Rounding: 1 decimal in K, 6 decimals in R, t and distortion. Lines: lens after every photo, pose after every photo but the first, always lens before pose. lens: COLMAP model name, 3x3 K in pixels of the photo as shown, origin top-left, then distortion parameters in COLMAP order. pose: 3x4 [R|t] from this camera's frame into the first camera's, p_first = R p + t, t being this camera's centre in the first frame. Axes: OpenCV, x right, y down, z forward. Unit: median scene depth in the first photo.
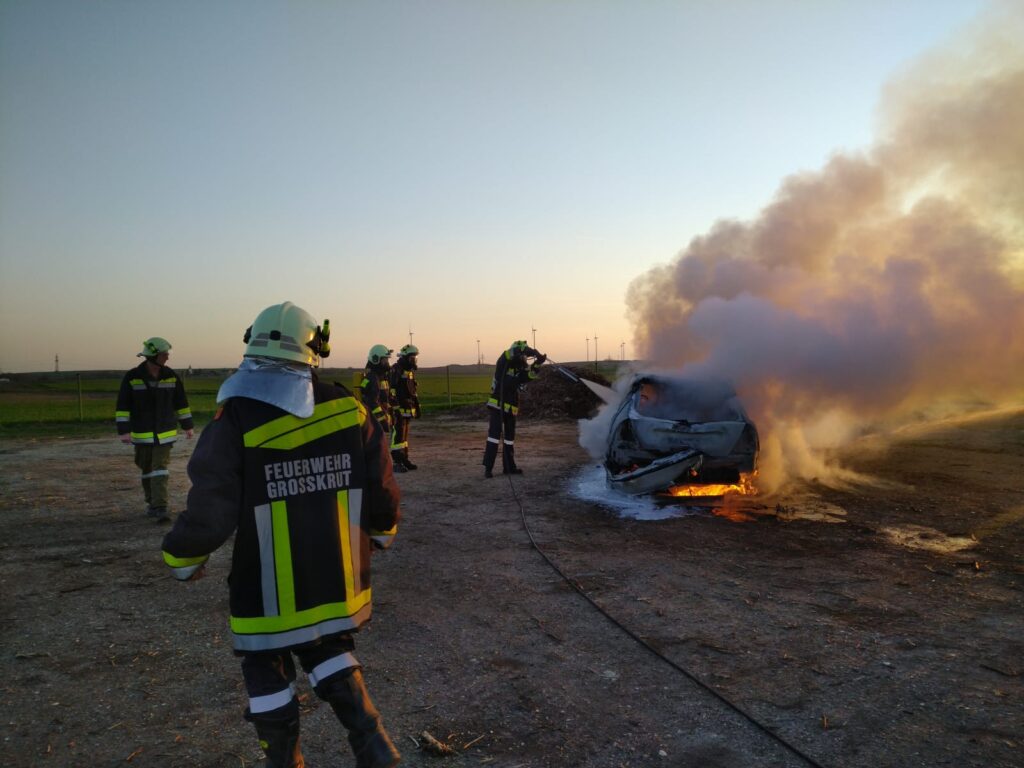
lens RADIAL K [[792.0, 0, 507.4], [0, 792.0, 385.8], [0, 0, 1]] dist [0.000680, 0.033256]
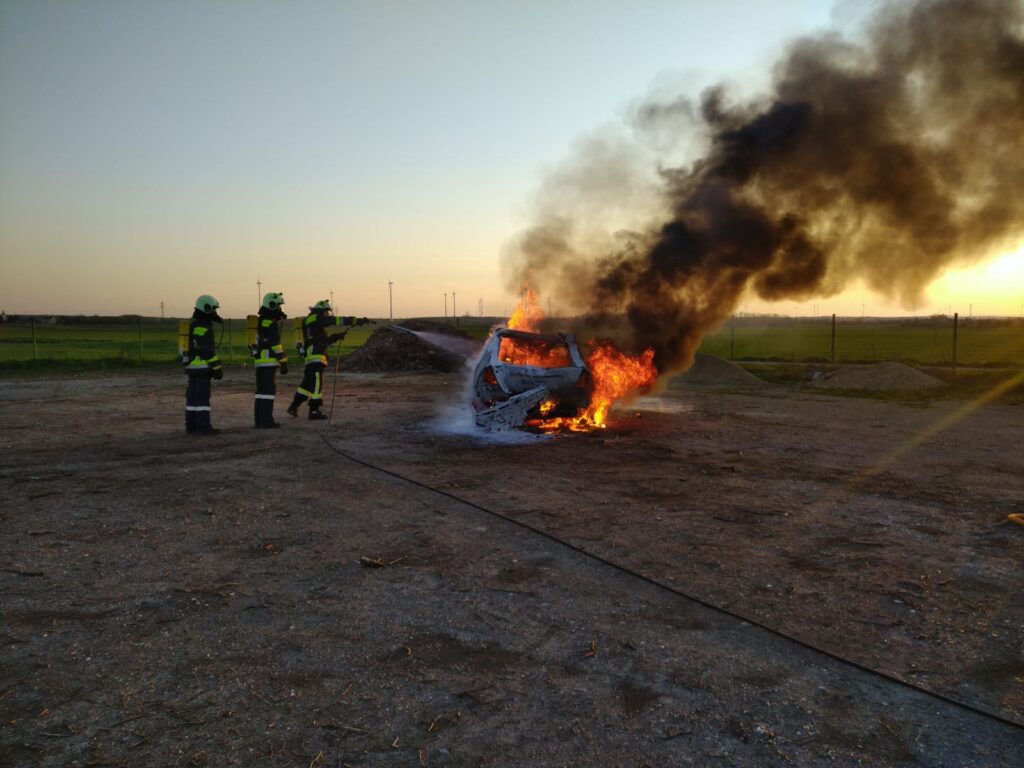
lens RADIAL K [[792.0, 0, 507.4], [0, 792.0, 385.8], [0, 0, 1]] dist [0.000680, 0.033256]
pose [[0.983935, 0.006096, 0.178423, -0.070813], [-0.016036, 0.998395, 0.054320, 0.012530], [-0.177806, -0.056309, 0.982453, -0.364845]]
